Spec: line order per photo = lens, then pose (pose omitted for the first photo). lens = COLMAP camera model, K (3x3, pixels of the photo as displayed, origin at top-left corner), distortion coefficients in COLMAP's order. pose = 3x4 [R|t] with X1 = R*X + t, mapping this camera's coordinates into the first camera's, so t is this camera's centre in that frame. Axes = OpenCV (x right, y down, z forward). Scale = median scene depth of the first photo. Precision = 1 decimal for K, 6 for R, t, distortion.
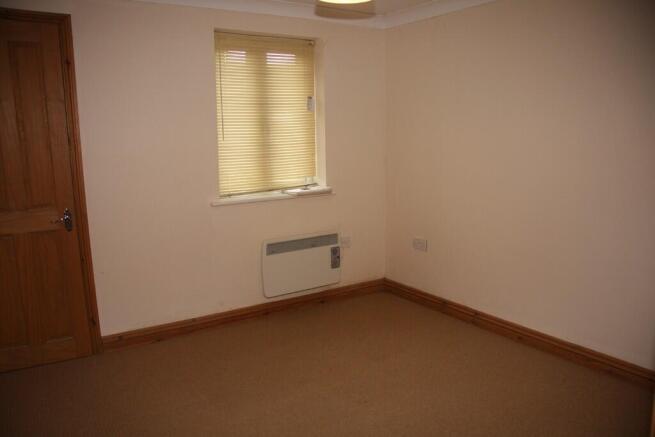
lens RADIAL K [[514.2, 0, 326.0], [0, 514.2, 234.0], [0, 0, 1]] dist [-0.137964, 0.006538]
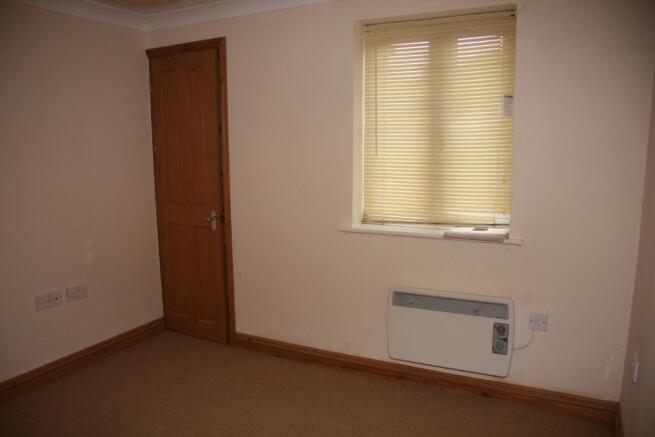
lens RADIAL K [[514.2, 0, 326.0], [0, 514.2, 234.0], [0, 0, 1]] dist [-0.137964, 0.006538]
pose [[0.475391, 0.167792, -0.863626, 0.465020], [-0.156735, 0.982093, 0.104532, -0.123867], [0.865700, 0.085667, 0.493177, 0.494985]]
